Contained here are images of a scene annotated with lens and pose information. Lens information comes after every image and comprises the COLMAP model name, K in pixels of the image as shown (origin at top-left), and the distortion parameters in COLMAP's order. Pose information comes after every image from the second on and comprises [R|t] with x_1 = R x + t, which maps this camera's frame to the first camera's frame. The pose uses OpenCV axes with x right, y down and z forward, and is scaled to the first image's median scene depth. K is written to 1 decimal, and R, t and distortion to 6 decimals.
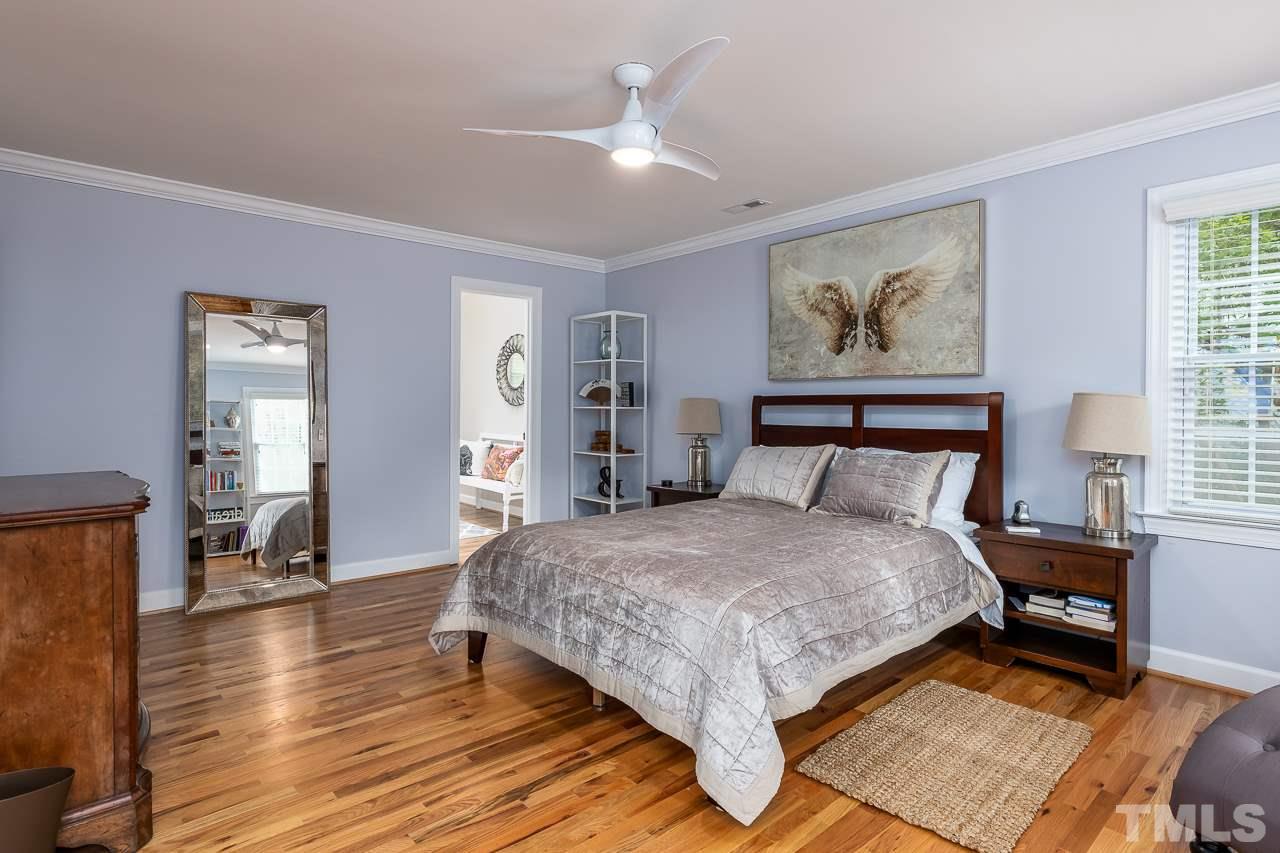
lens RADIAL K [[658.9, 0, 643.0], [0, 658.9, 413.4], [0, 0, 1]] dist [-0.001769, -0.000798]
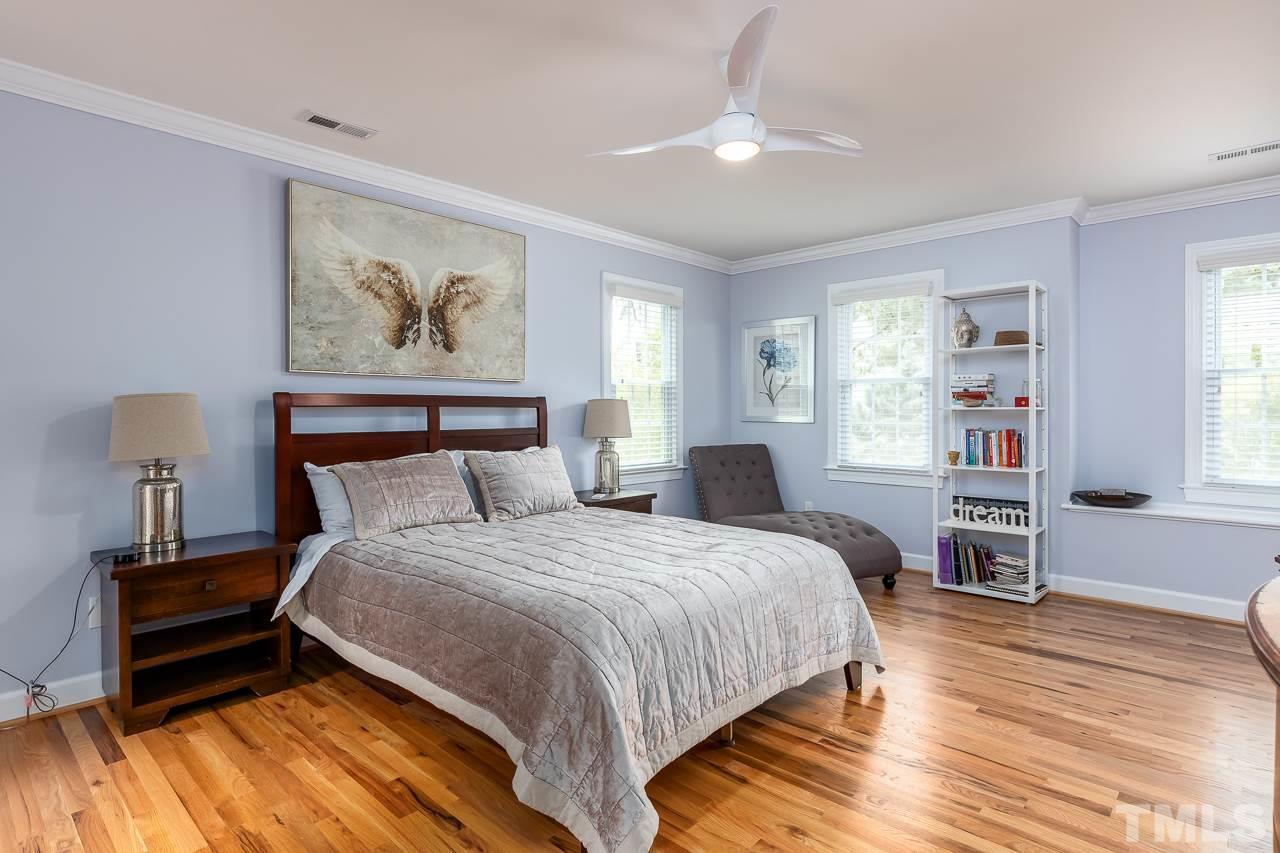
lens RADIAL K [[658.9, 0, 643.6], [0, 658.9, 423.8], [0, 0, 1]] dist [-0.001769, -0.000798]
pose [[-0.099552, -0.023224, 0.994761, -0.627876], [0.012350, 0.999622, 0.024573, -0.007629], [-0.994956, 0.014731, -0.099227, 0.799782]]
